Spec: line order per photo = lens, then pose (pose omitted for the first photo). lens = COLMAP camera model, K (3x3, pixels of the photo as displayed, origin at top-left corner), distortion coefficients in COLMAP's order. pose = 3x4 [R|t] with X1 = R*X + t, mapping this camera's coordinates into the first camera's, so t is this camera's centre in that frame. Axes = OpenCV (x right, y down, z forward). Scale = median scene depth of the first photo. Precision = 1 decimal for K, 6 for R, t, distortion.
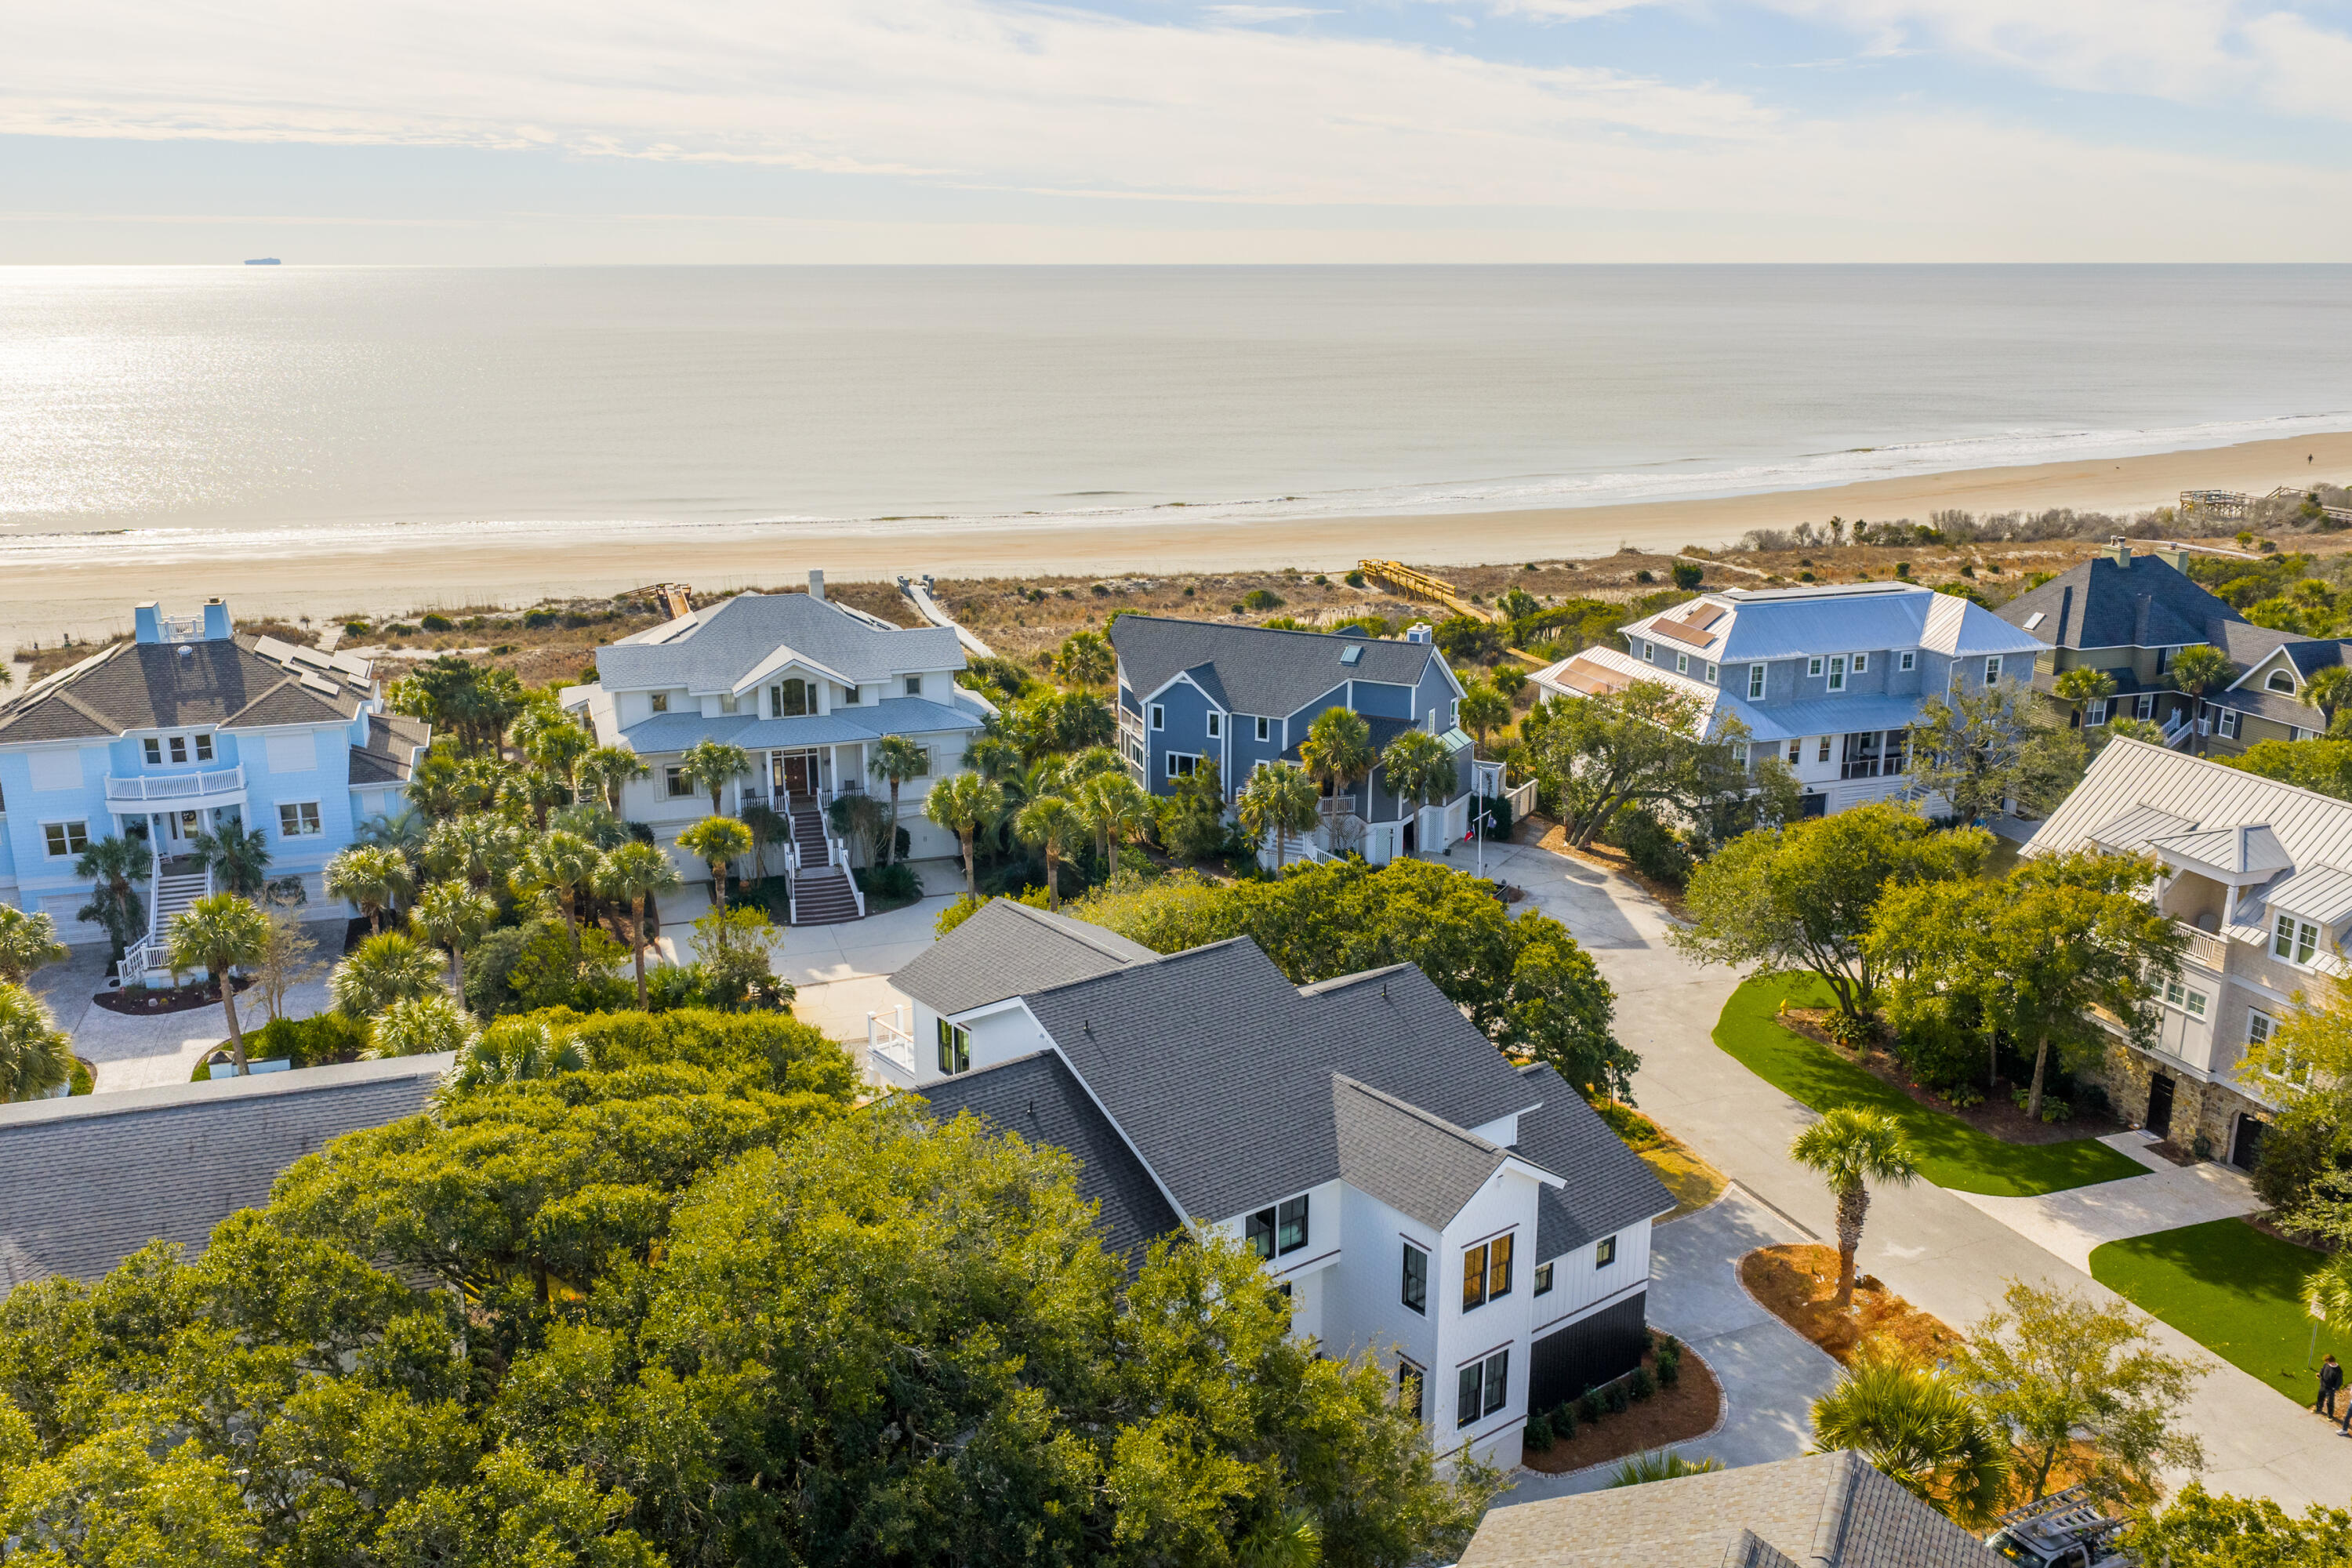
lens RADIAL K [[1944.7, 0, 1170.6], [0, 1944.7, 788.4], [0, 0, 1]] dist [0.027109, -0.049983]
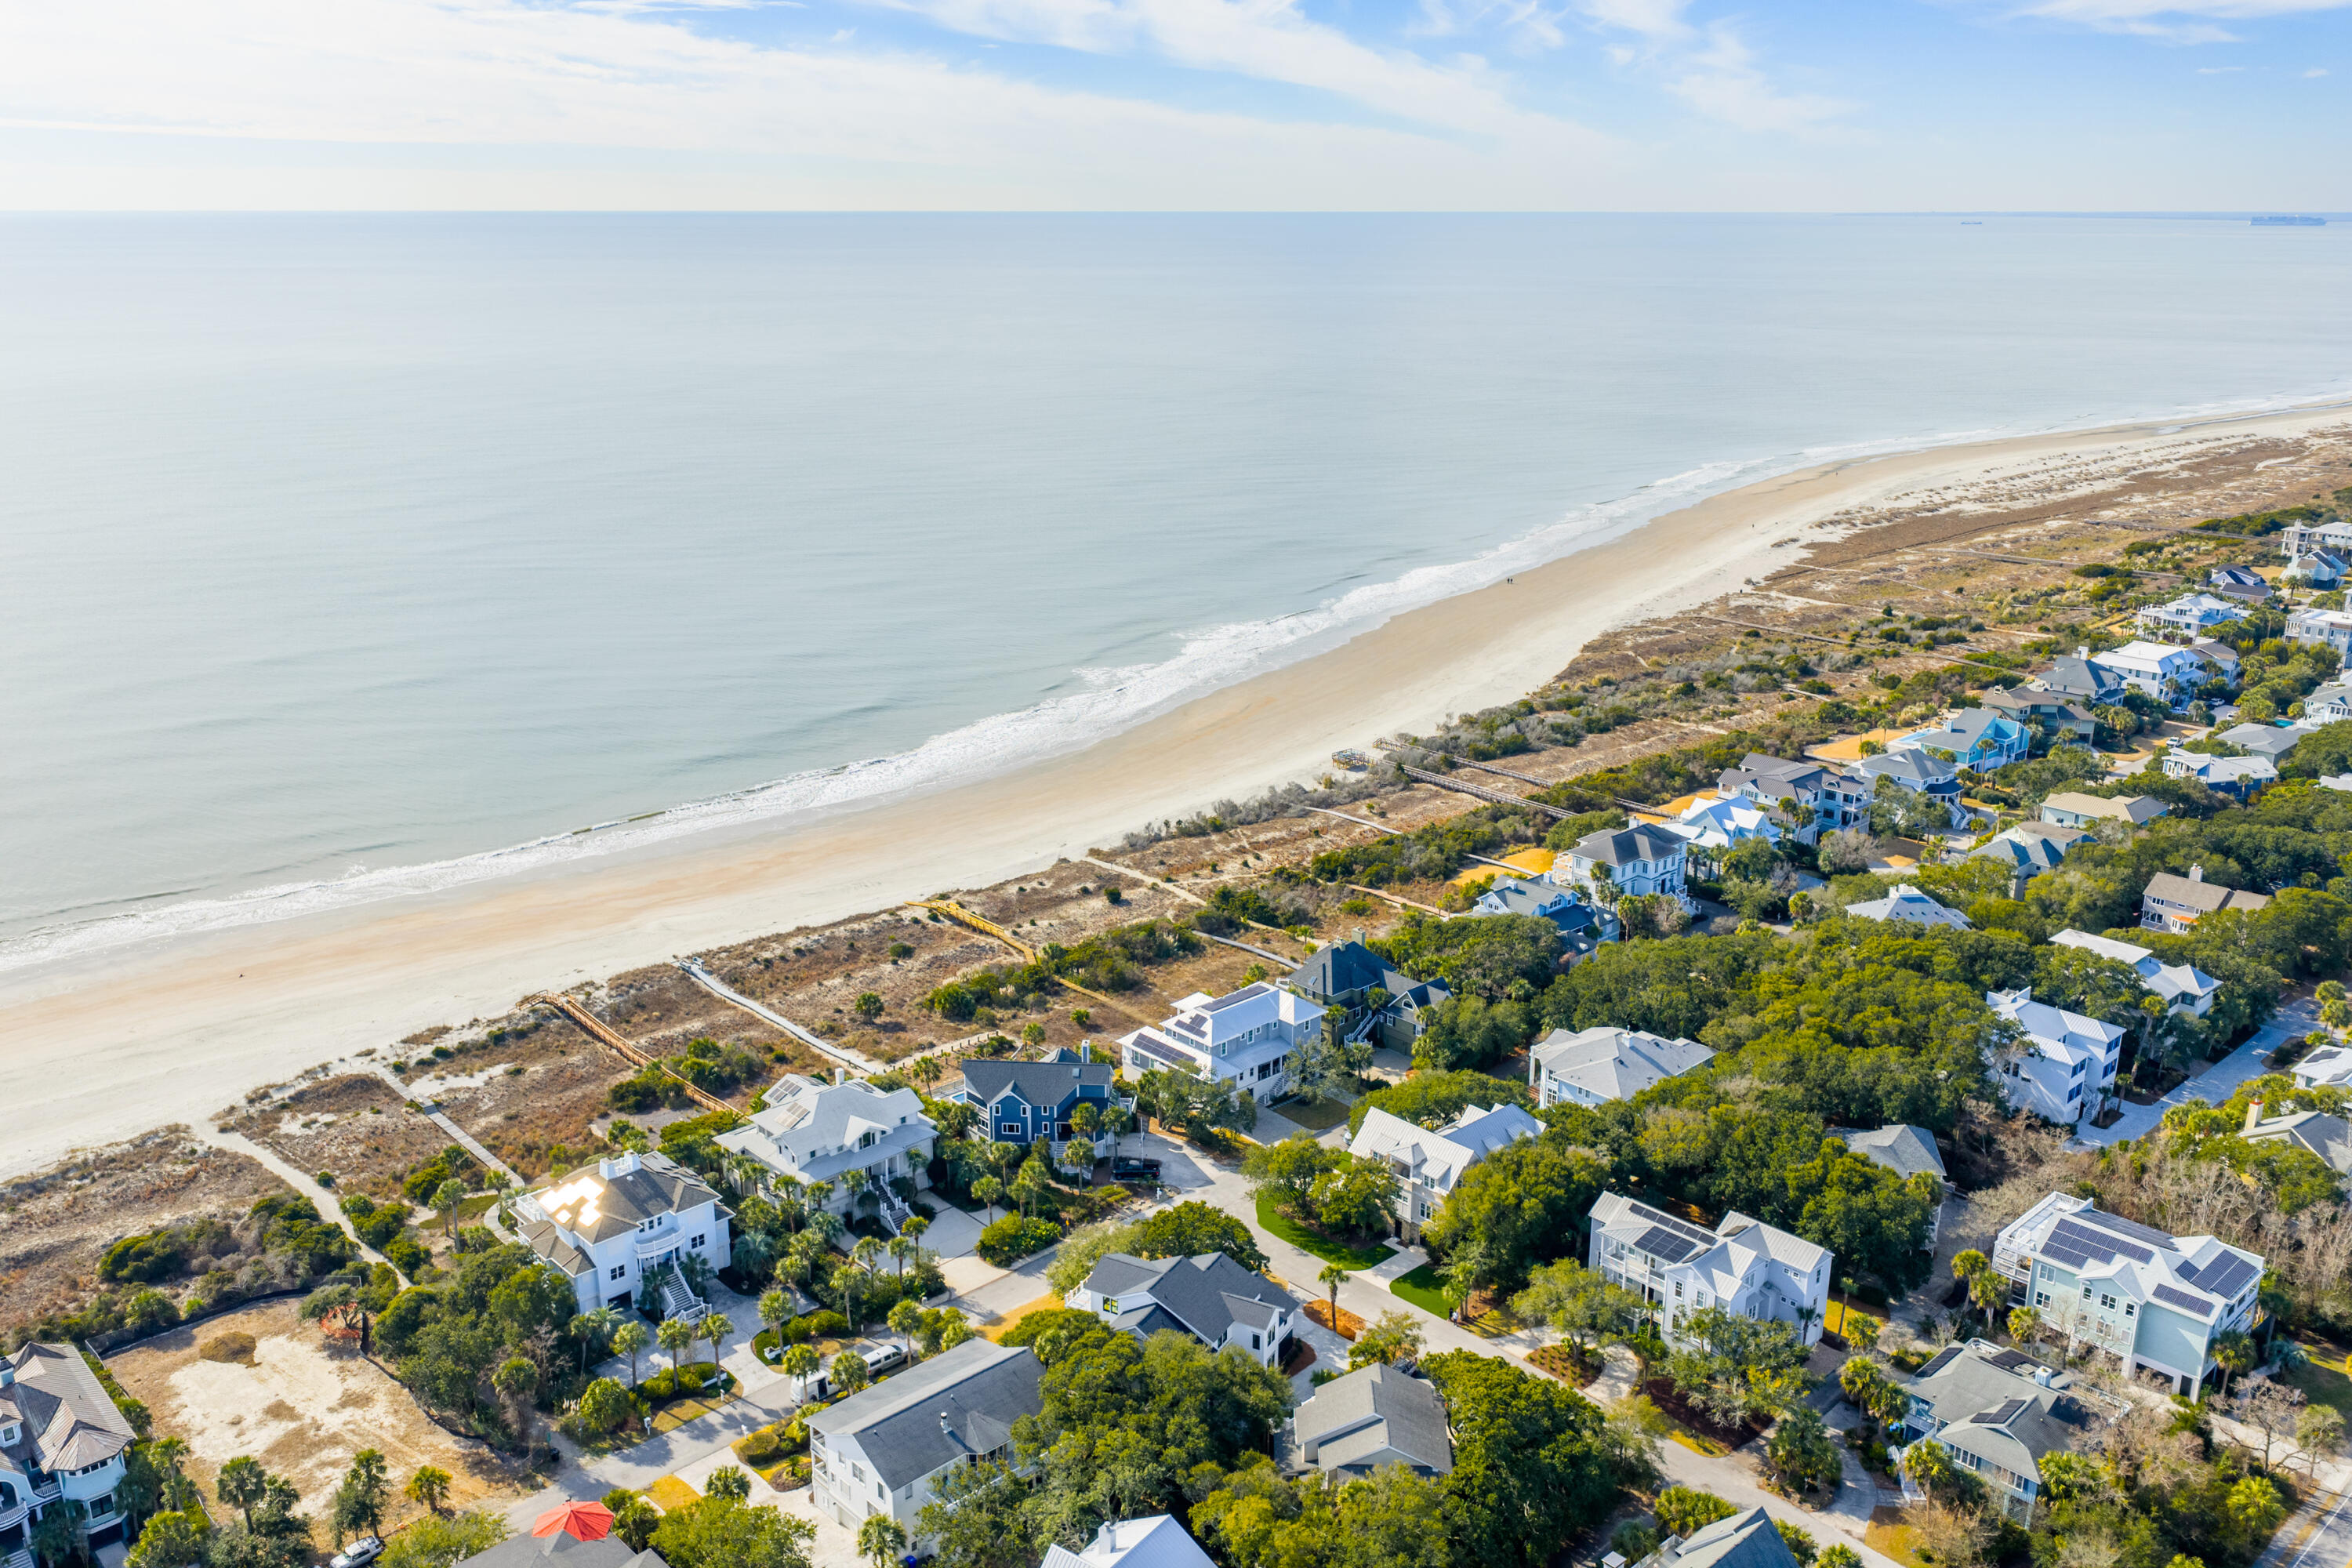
lens RADIAL K [[1944.7, 0, 1172.9], [0, 1944.7, 771.6], [0, 0, 1]] dist [0.027109, -0.049983]
pose [[0.910554, -0.112563, 0.397770, -0.783450], [0.104945, 0.993635, 0.040948, -0.576572], [-0.399847, 0.004459, 0.916571, -1.377973]]
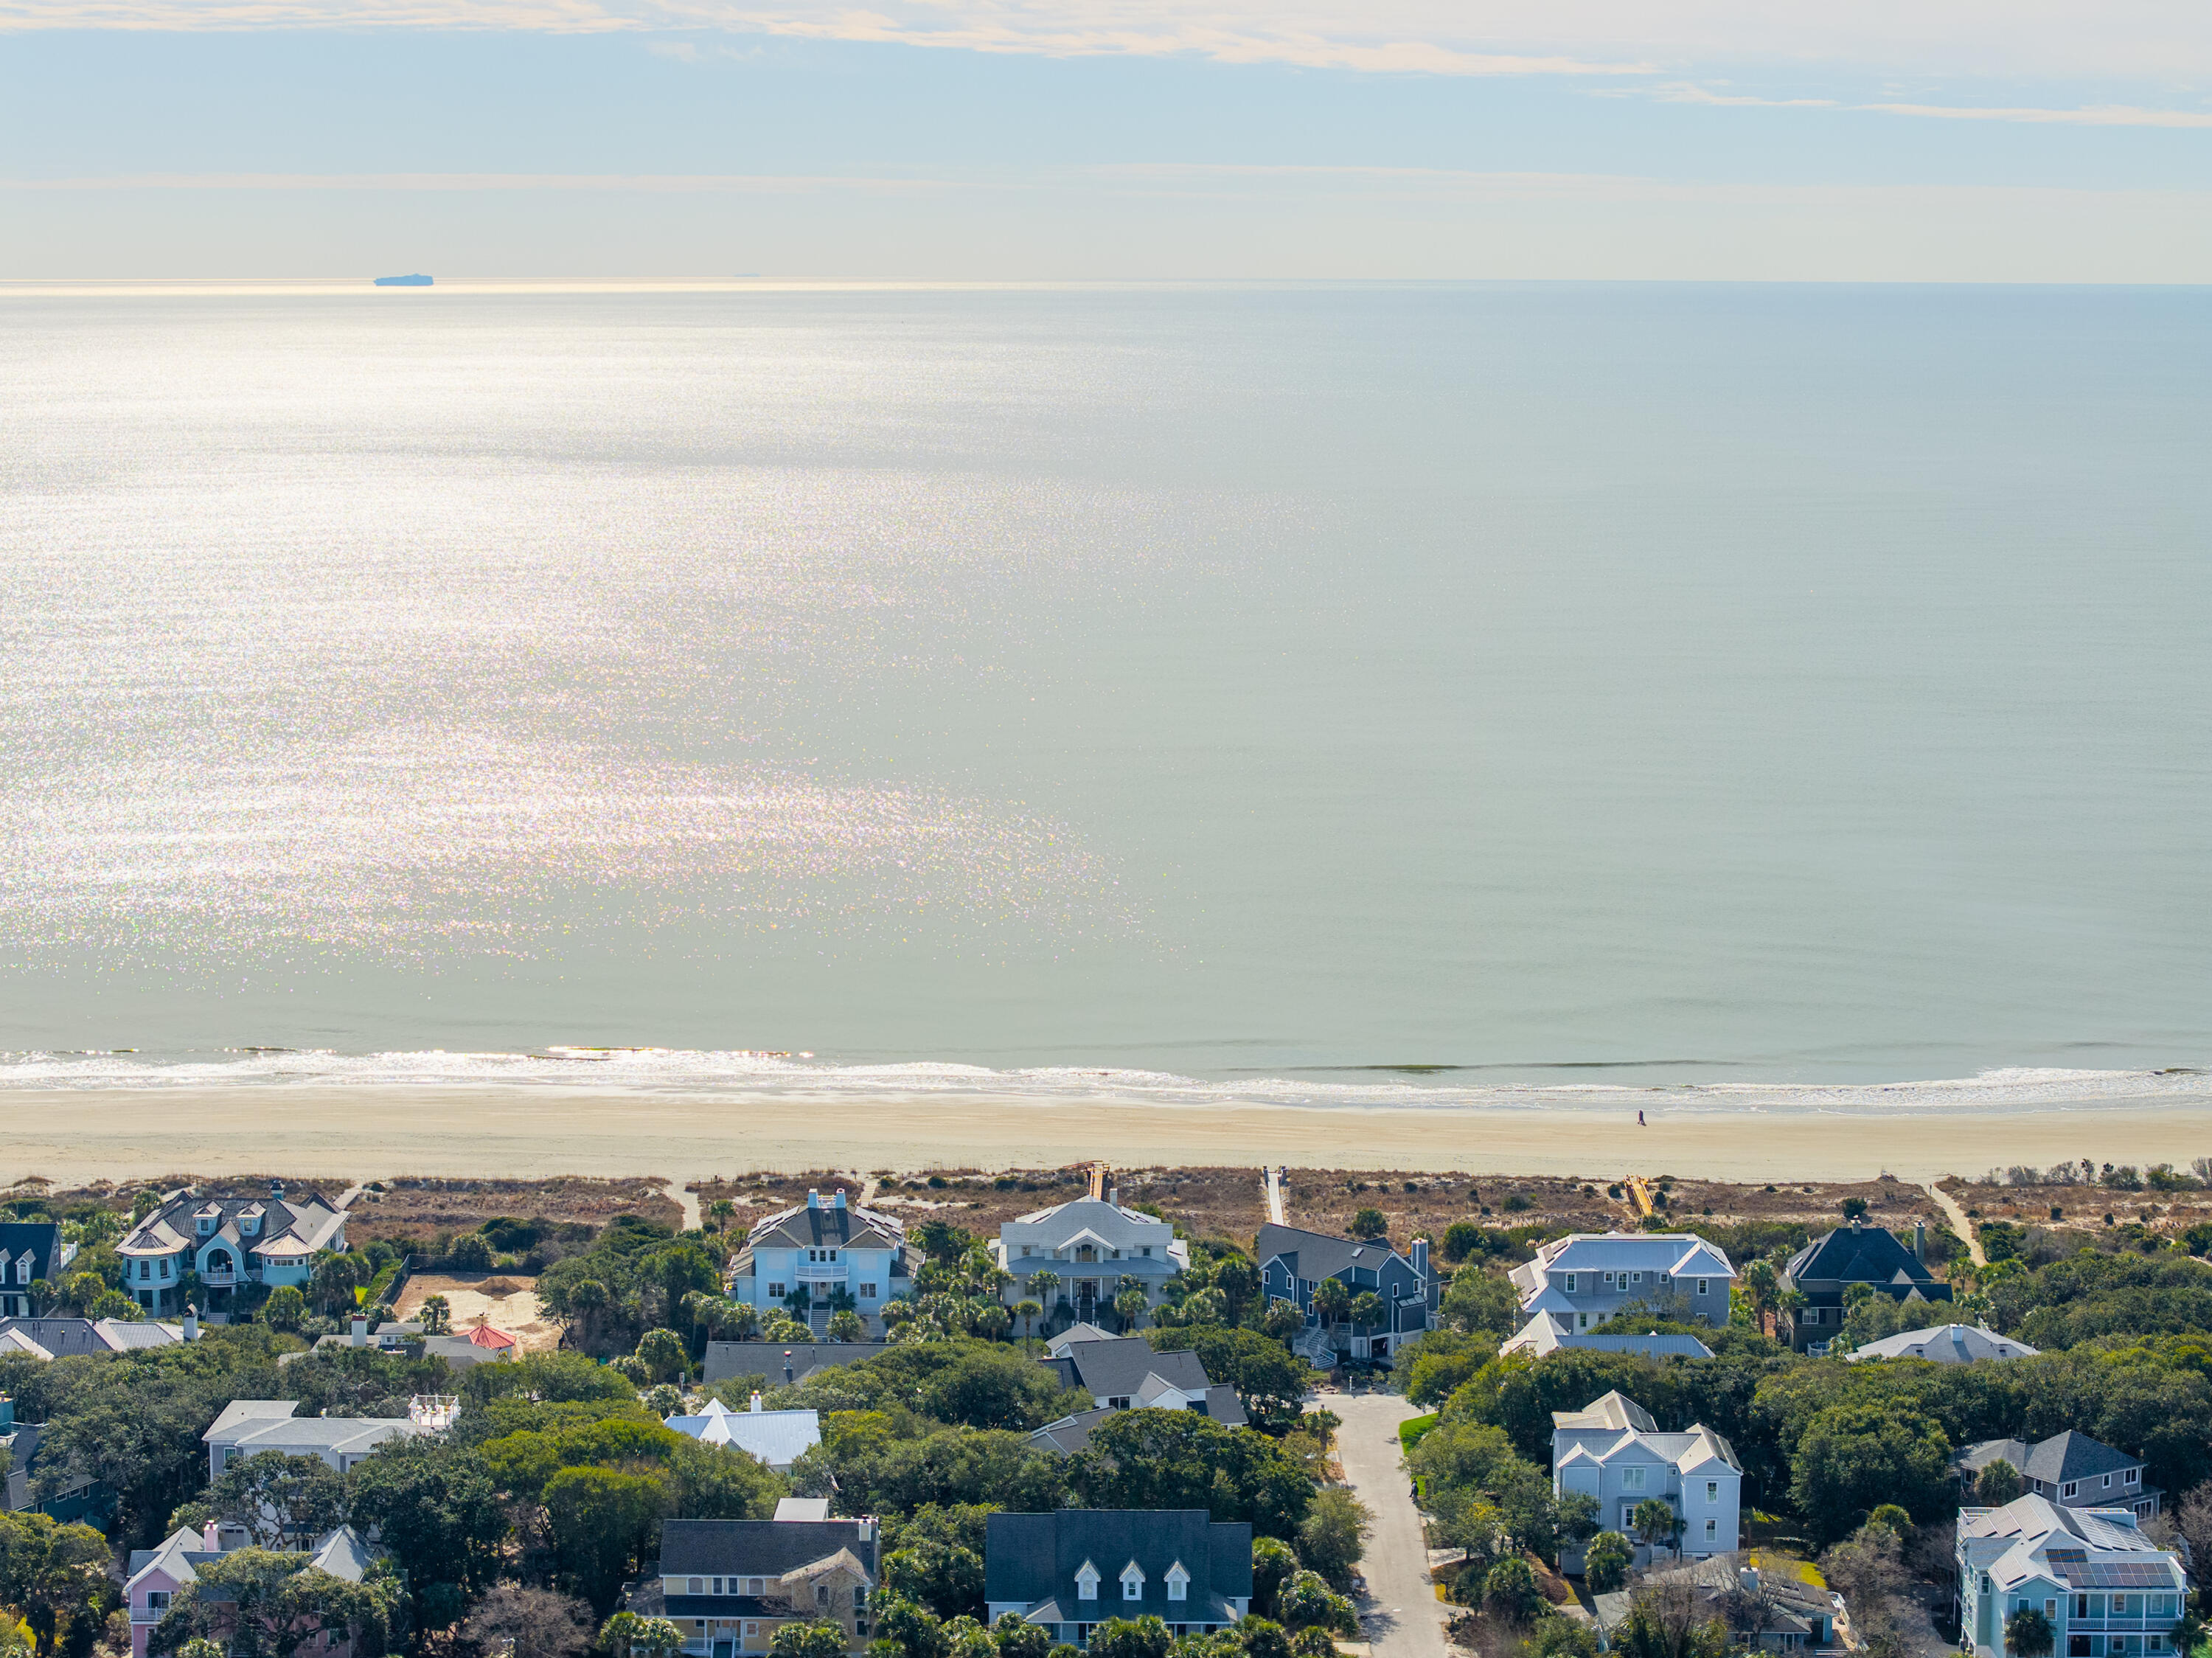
lens RADIAL K [[4506.7, 0, 1091.6], [0, 4506.7, 833.2], [0, 0, 1]] dist [-0.122145, 0.000000]
pose [[0.943442, 0.045203, -0.328441, 1.467543], [-0.090002, 0.988379, -0.122499, 0.105867], [0.319087, 0.145131, 0.936547, -3.826292]]
